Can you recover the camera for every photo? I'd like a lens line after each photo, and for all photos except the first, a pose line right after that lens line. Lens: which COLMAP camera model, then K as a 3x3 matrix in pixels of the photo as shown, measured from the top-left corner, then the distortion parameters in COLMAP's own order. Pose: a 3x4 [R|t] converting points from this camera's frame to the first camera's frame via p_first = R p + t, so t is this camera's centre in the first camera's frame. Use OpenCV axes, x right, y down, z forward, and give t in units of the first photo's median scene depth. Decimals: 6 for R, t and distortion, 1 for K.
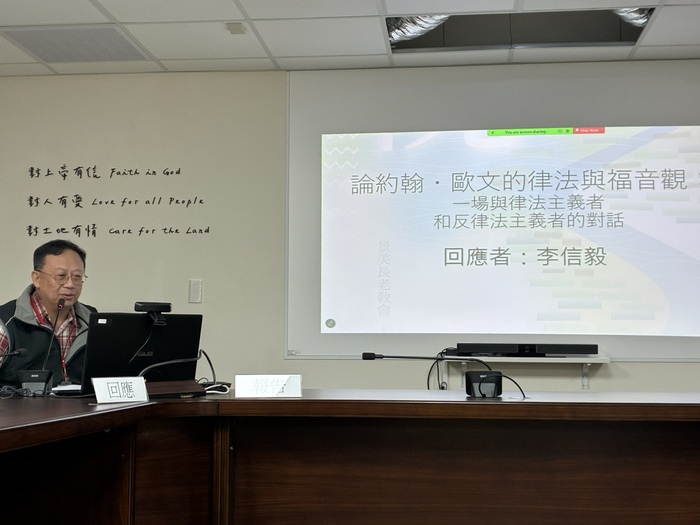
lens RADIAL K [[1058.9, 0, 348.8], [0, 1058.9, 250.6], [0, 0, 1]] dist [0.103484, 0.000000]
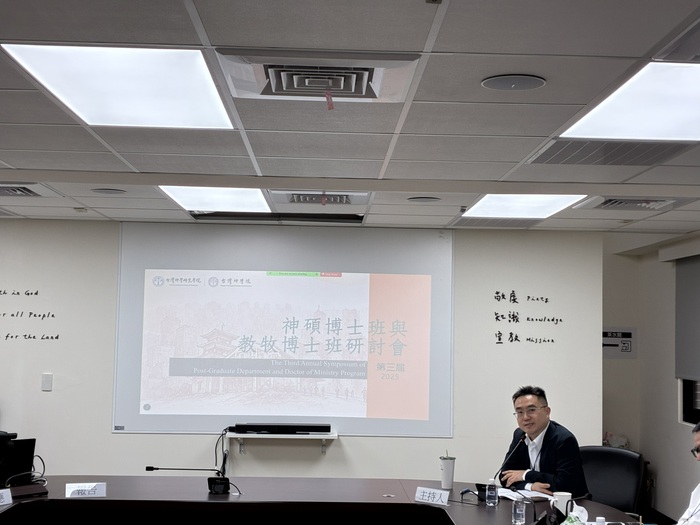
lens RADIAL K [[1058.9, 0, 351.2], [0, 1058.9, 262.5], [0, 0, 1]] dist [0.103484, 0.000000]
pose [[0.991850, 0.025689, 0.124792, 0.068216], [-0.029686, 0.999101, 0.030274, -0.168316], [-0.123902, -0.033732, 0.991721, -0.410434]]
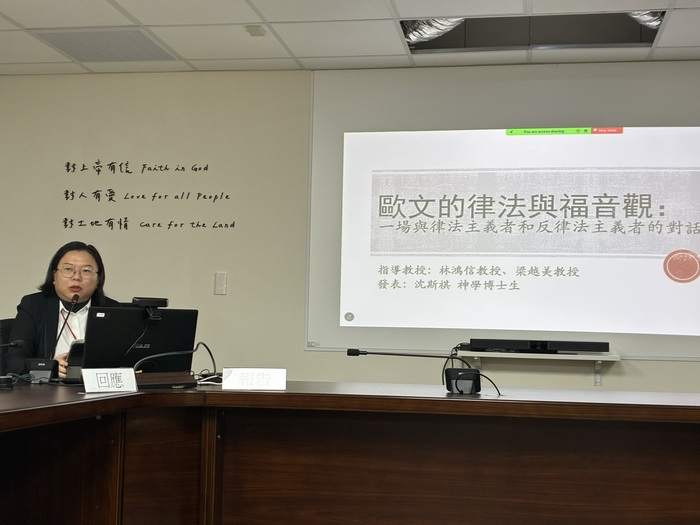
lens RADIAL K [[1058.9, 0, 351.1], [0, 1058.9, 259.3], [0, 0, 1]] dist [0.103484, 0.000000]
pose [[0.997811, 0.013982, -0.064640, 0.049226], [-0.012705, 0.999717, 0.020123, -0.007865], [0.064903, -0.019257, 0.997706, -0.025399]]
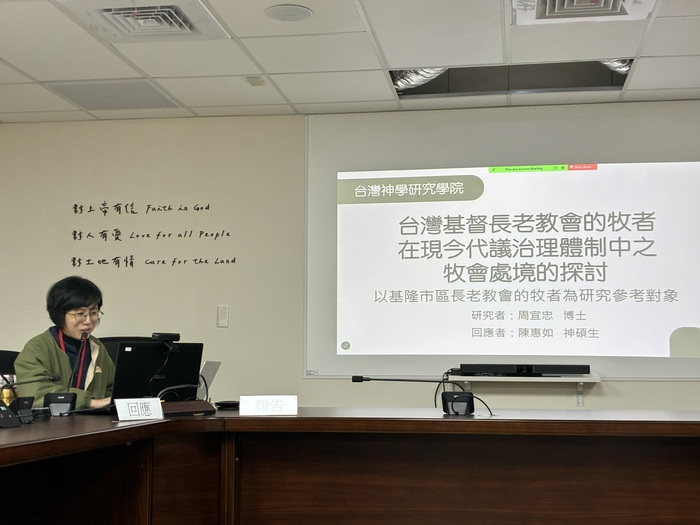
lens RADIAL K [[1058.9, 0, 359.0], [0, 1058.9, 249.0], [0, 0, 1]] dist [0.103484, 0.000000]
pose [[0.999181, -0.006072, -0.040011, 0.039769], [0.005485, 0.999876, -0.014762, -0.014299], [0.040095, 0.014531, 0.999090, -0.088598]]
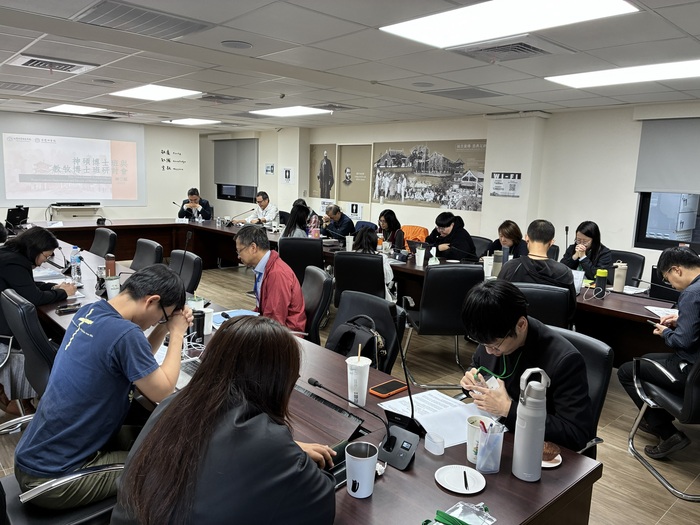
lens RADIAL K [[531.1, 0, 351.5], [0, 531.1, 255.1], [0, 0, 1]] dist [0.017214, -0.002442]
pose [[0.672845, -0.085882, 0.734781, -0.504128], [-0.107304, 0.971405, 0.211798, -0.200523], [-0.731960, -0.221352, 0.644390, -0.784321]]
